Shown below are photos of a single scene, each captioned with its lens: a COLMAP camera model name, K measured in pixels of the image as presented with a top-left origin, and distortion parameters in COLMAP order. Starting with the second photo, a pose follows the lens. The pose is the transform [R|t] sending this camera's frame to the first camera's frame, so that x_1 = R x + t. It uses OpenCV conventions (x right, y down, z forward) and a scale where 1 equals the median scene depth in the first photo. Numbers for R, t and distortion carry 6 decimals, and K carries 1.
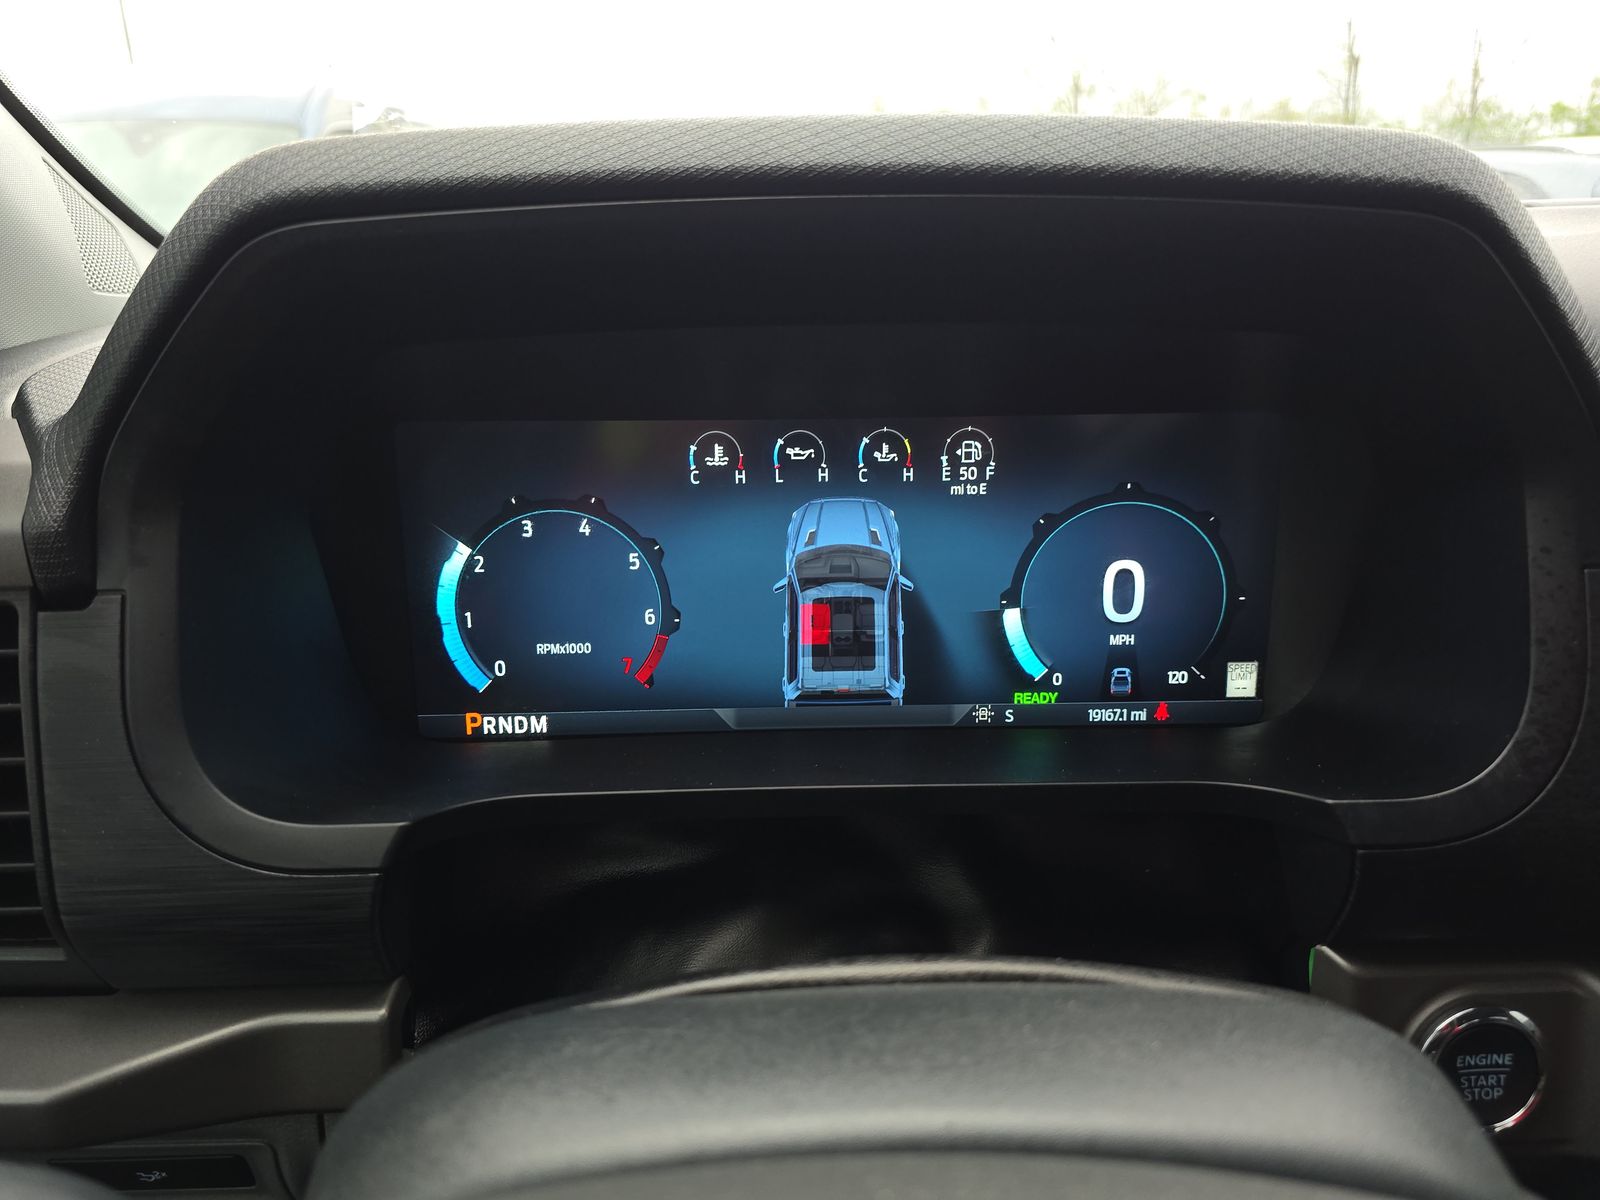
lens RADIAL K [[1075.3, 0, 799.5], [0, 1075.3, 546.9], [0, 0, 1]] dist [0.037767, 0.000296]
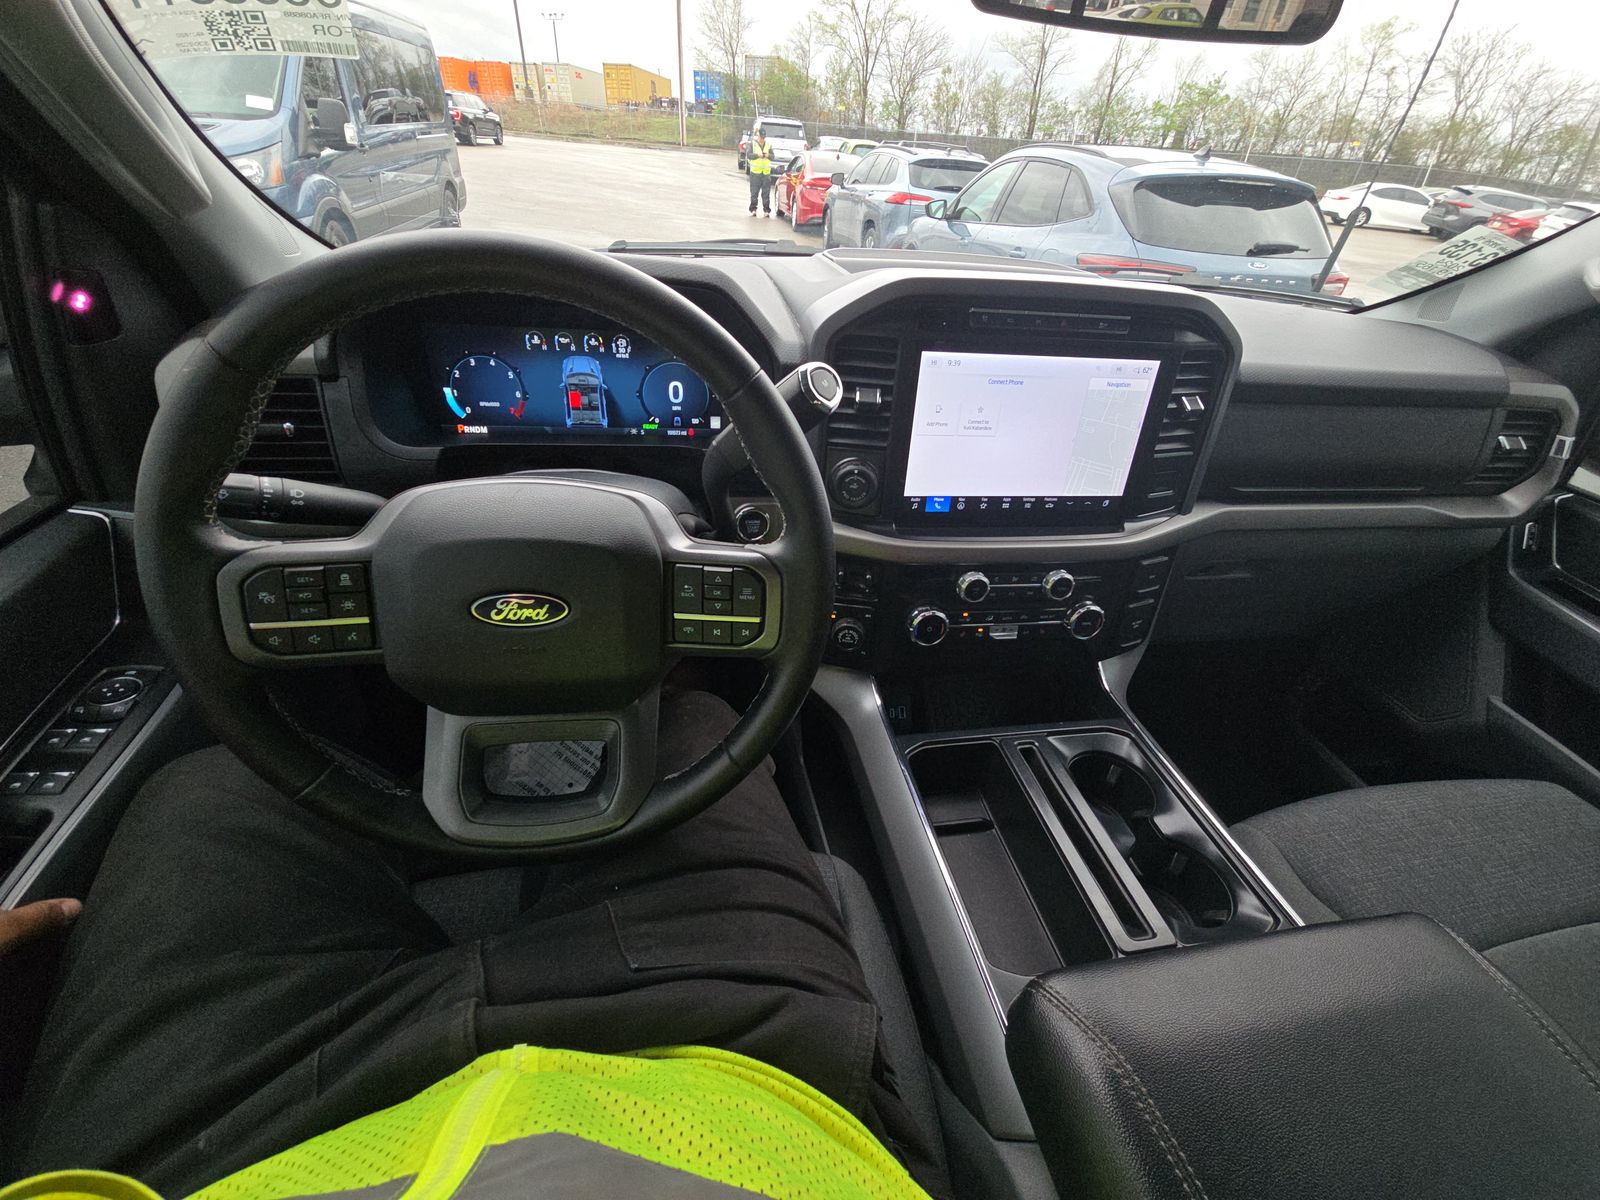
lens RADIAL K [[654.6, 0, 810.9], [0, 654.6, 607.4], [0, 0, 1]] dist [-0.003062, -0.000393]
pose [[0.984847, -0.015899, 0.172693, 0.351095], [-0.038628, 0.950662, 0.307814, 0.035425], [-0.169067, -0.309821, 0.935643, -1.076278]]
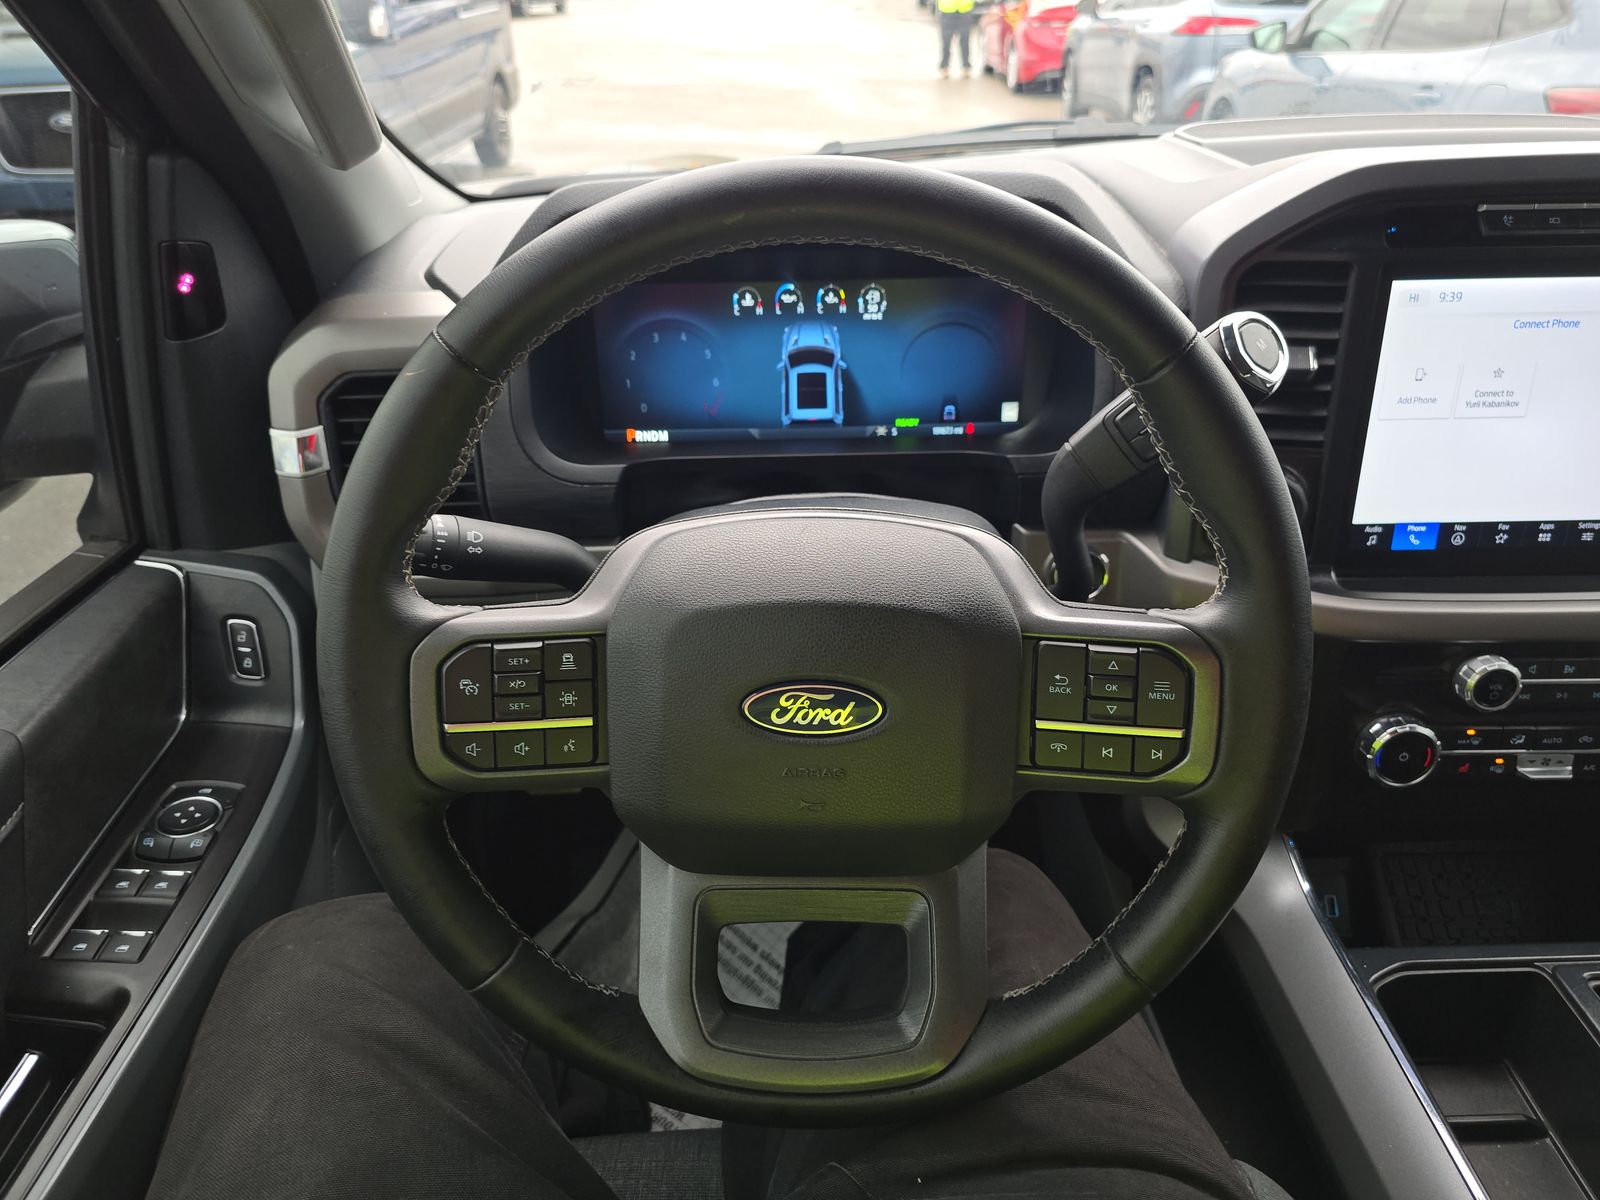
lens RADIAL K [[1102.9, 0, 799.0], [0, 1102.9, 595.1], [0, 0, 1]] dist [0.043929, -0.052417]
pose [[0.999639, -0.001842, -0.026802, 0.072663], [0.007446, 0.977555, 0.210547, 0.019451], [0.025813, -0.210671, 0.977216, -1.118594]]
